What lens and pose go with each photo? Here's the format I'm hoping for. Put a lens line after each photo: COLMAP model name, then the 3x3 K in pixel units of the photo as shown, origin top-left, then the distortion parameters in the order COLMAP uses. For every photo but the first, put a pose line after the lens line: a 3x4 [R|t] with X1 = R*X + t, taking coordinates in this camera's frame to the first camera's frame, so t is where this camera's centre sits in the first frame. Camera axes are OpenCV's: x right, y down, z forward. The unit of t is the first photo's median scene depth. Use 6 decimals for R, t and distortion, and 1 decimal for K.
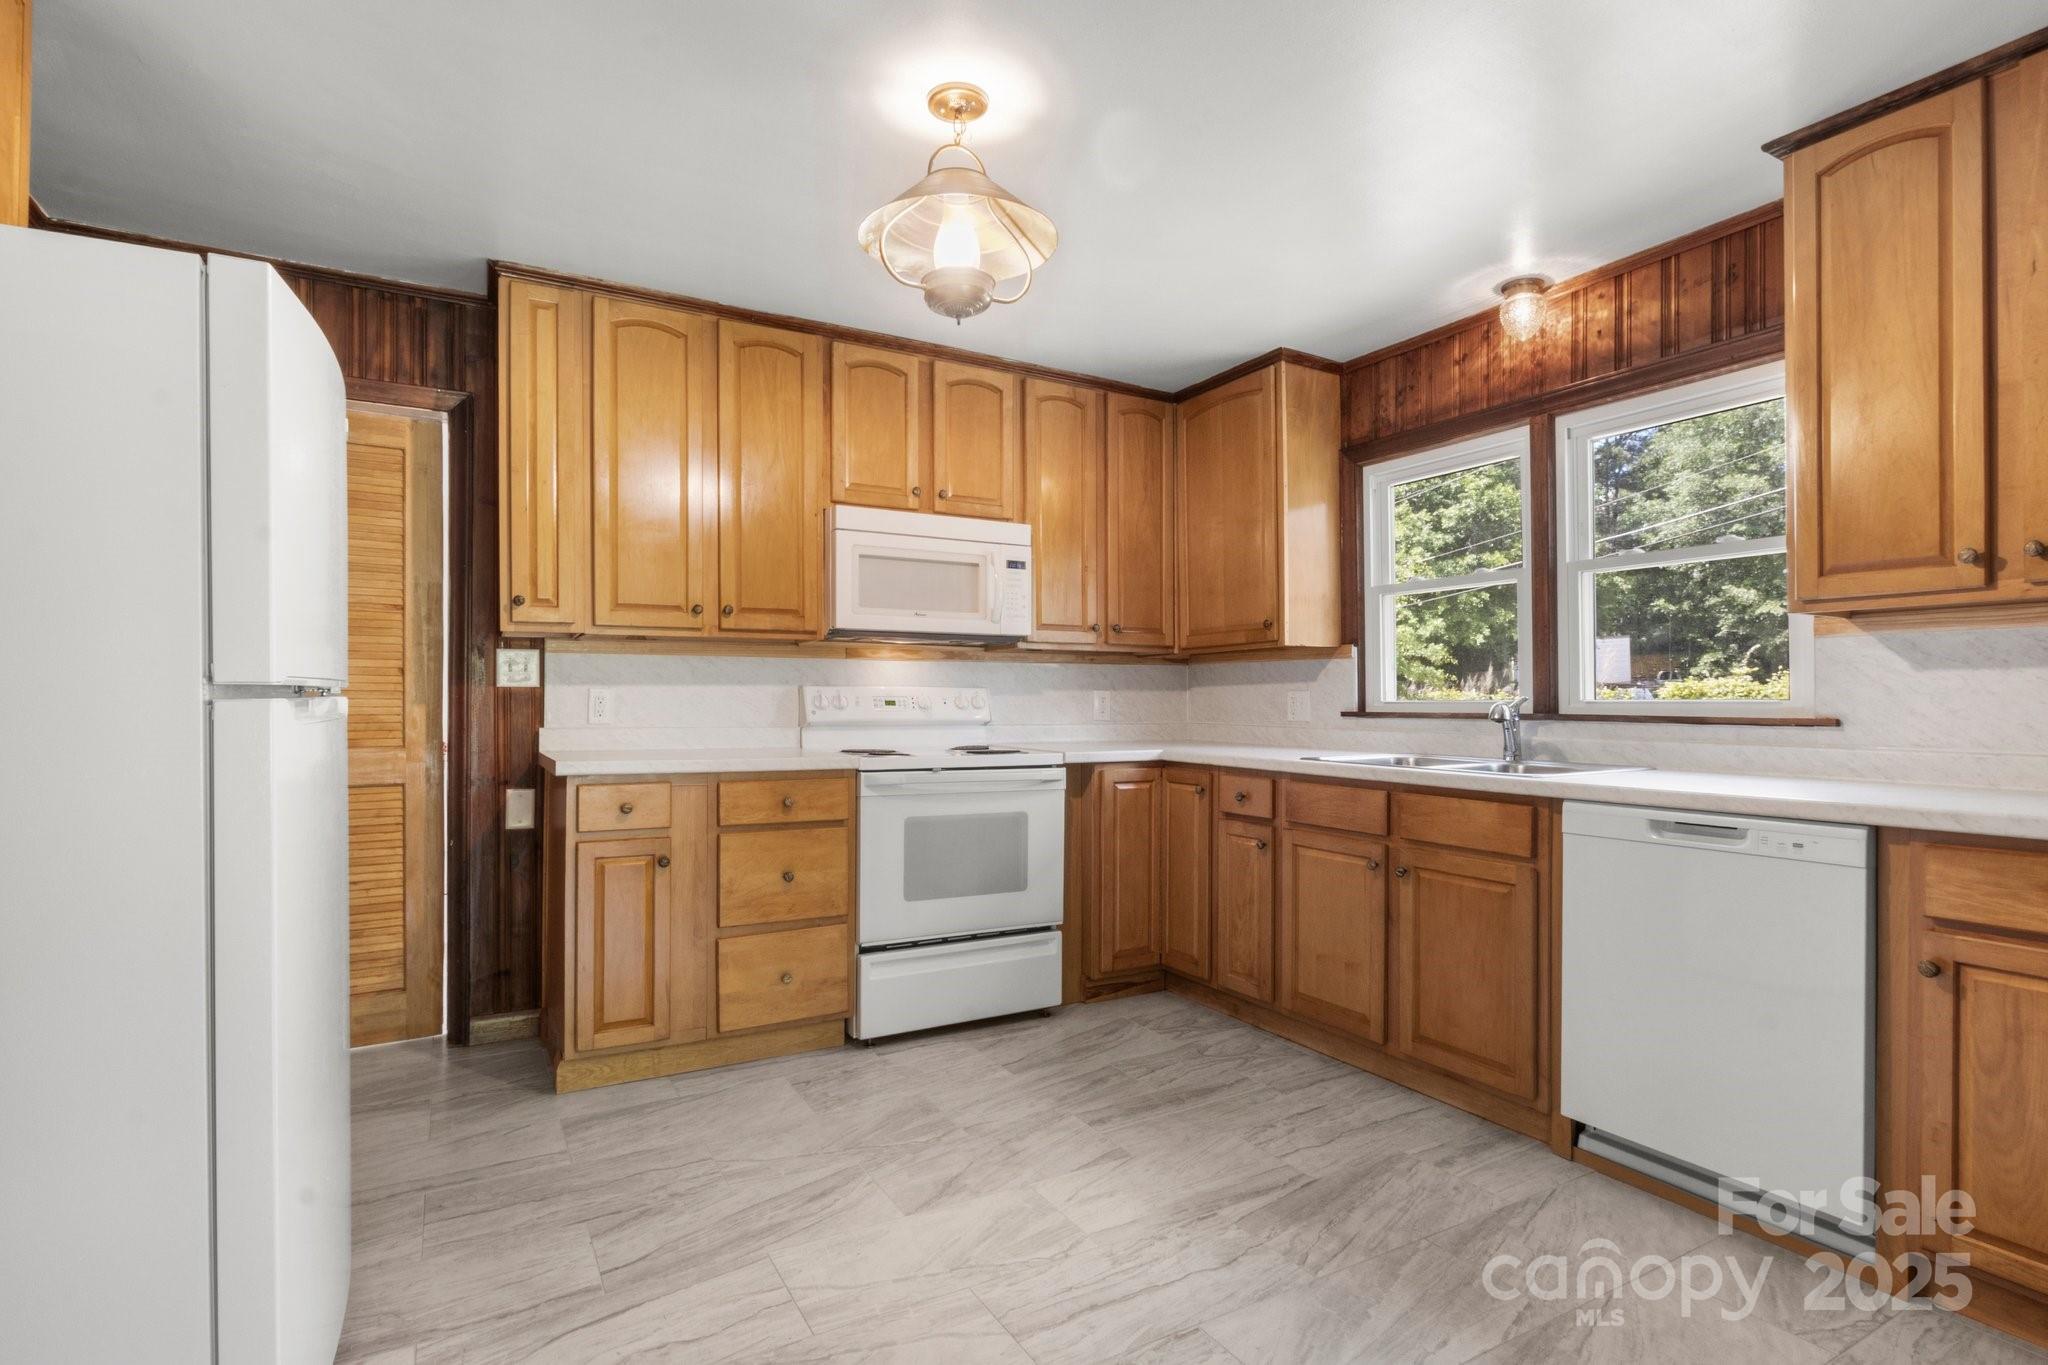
lens RADIAL K [[1012.6, 0, 1021.0], [0, 1012.6, 690.2], [0, 0, 1]] dist [-0.003008, -0.000053]
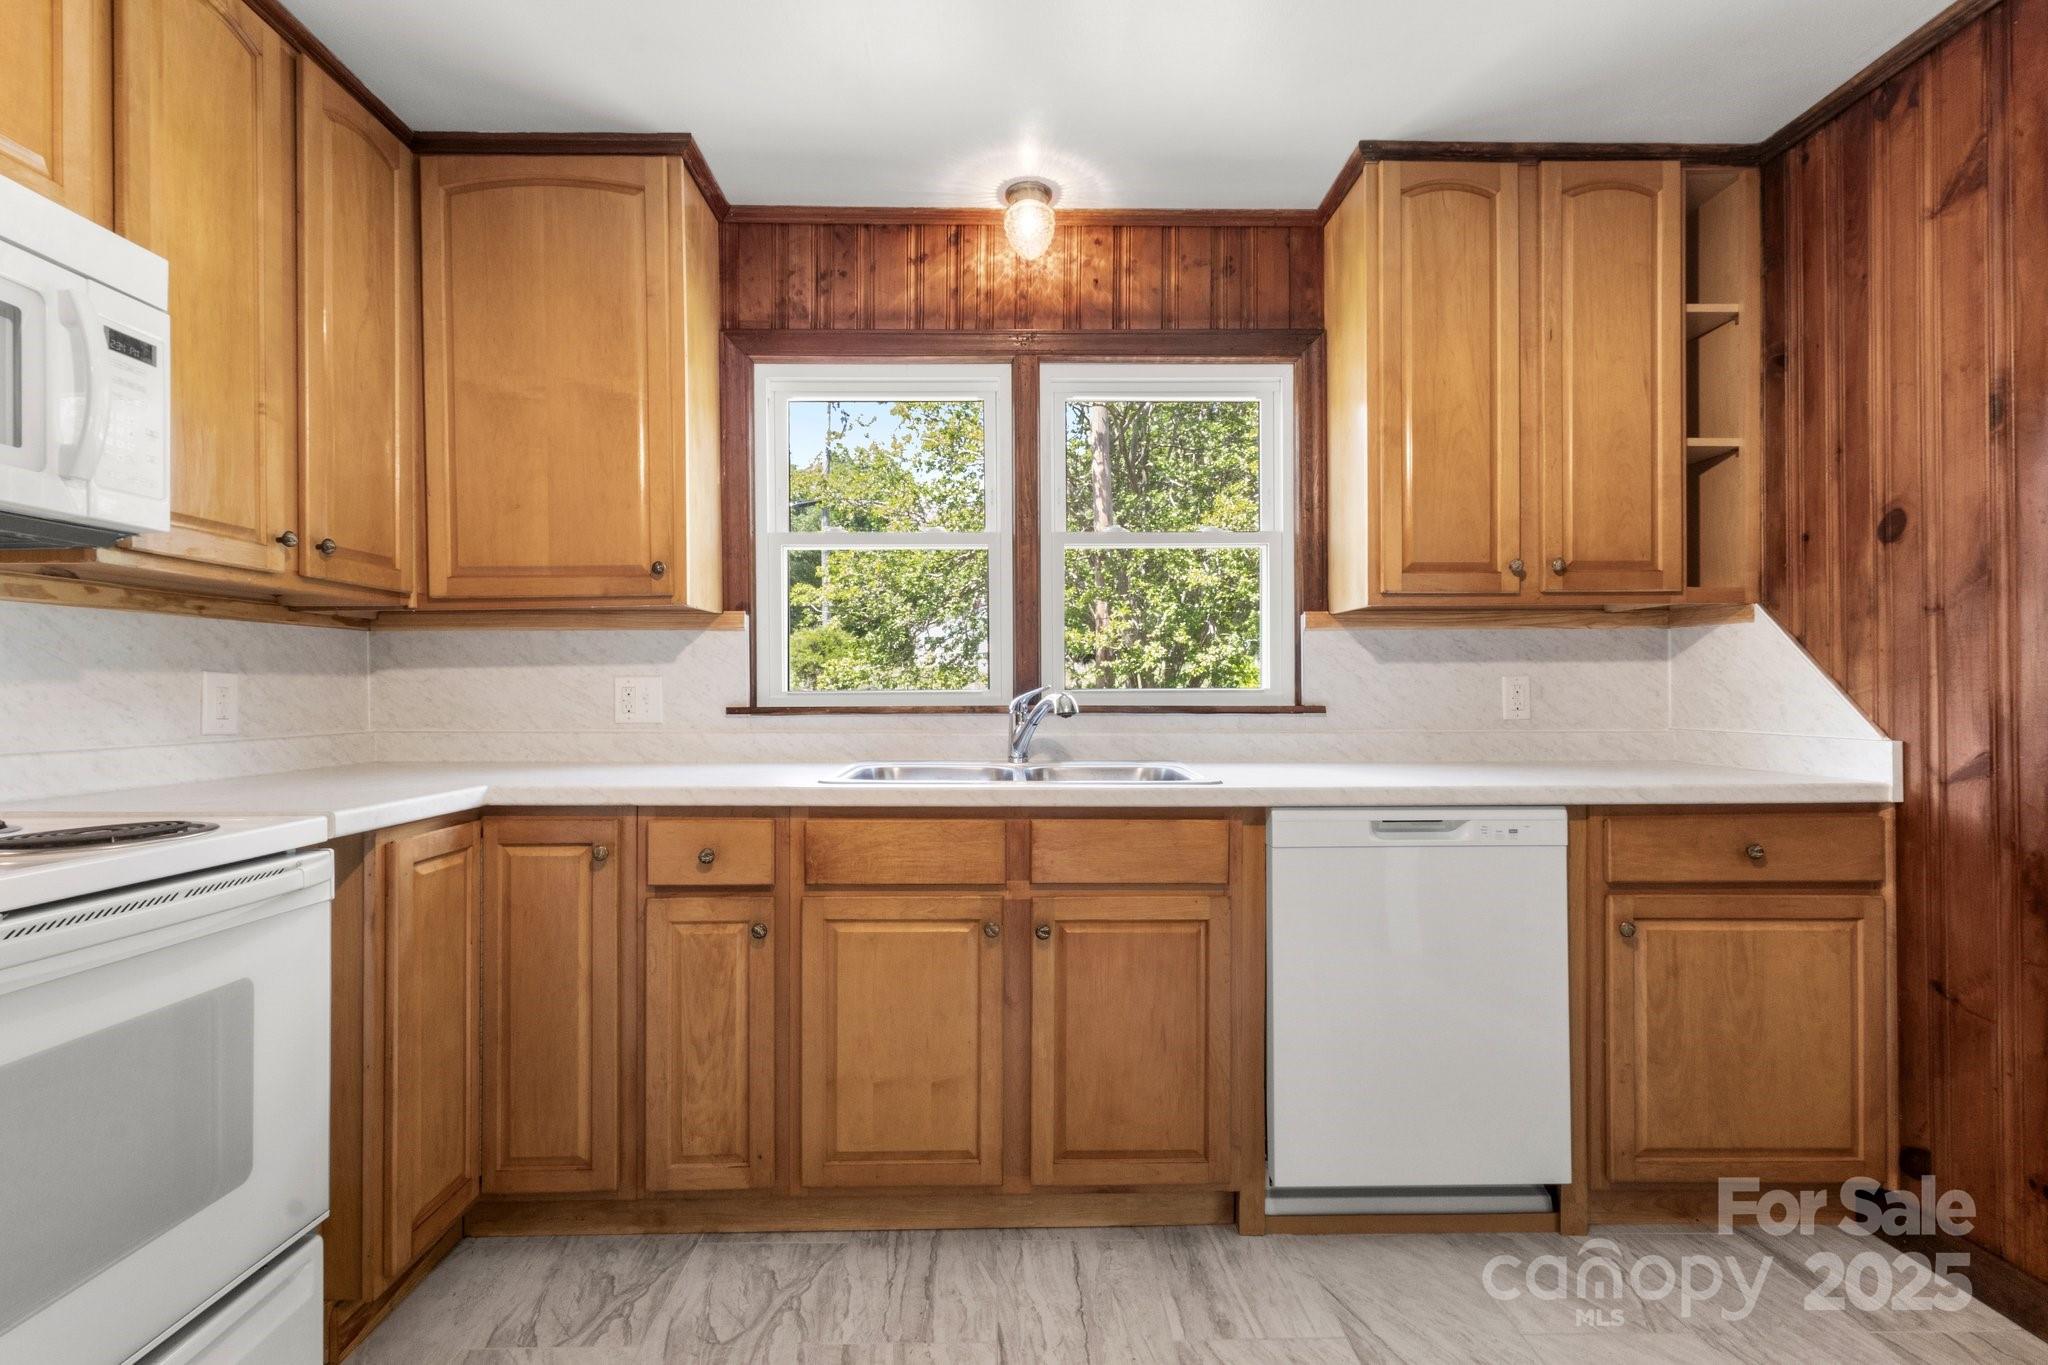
lens RADIAL K [[960.9, 0, 1024.0], [0, 960.9, 682.5], [0, 0, 1]] dist [0.003401, 0.000508]
pose [[0.475748, 0.004398, 0.879571, -0.192188], [-0.005414, 0.999983, -0.002072, 0.005230], [-0.879565, -0.003776, 0.475763, 0.590518]]
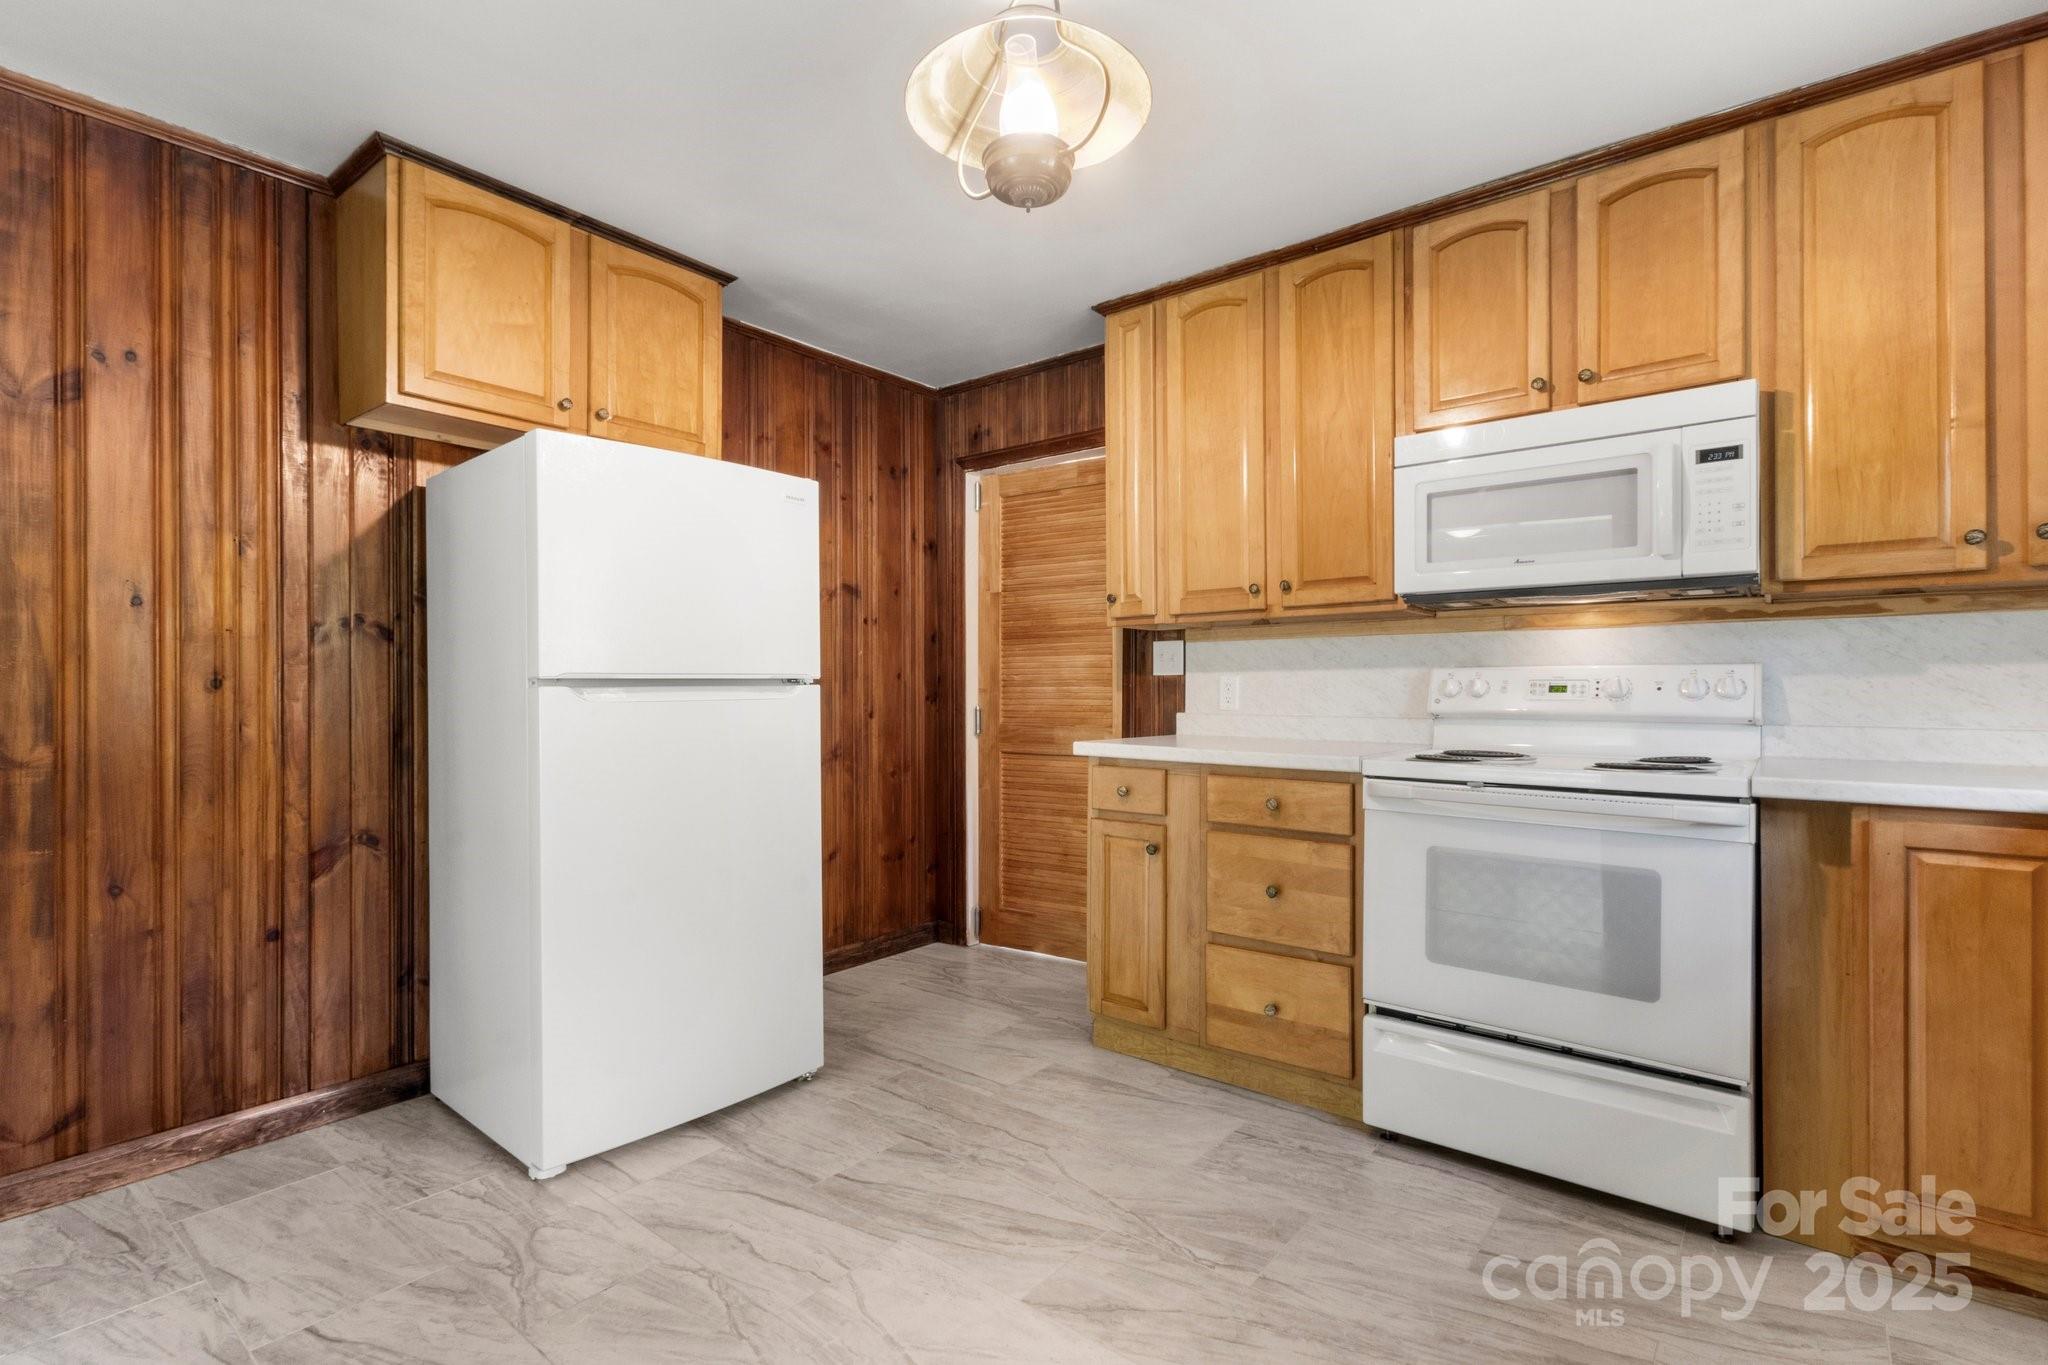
lens RADIAL K [[950.9, 0, 1024.0], [0, 950.9, 682.5], [0, 0, 1]] dist [0.002084, 0.000658]
pose [[0.363959, -0.009751, -0.931364, 0.414526], [0.011894, 0.999912, -0.005821, 0.008681], [0.931339, -0.008959, 0.364043, 0.478101]]
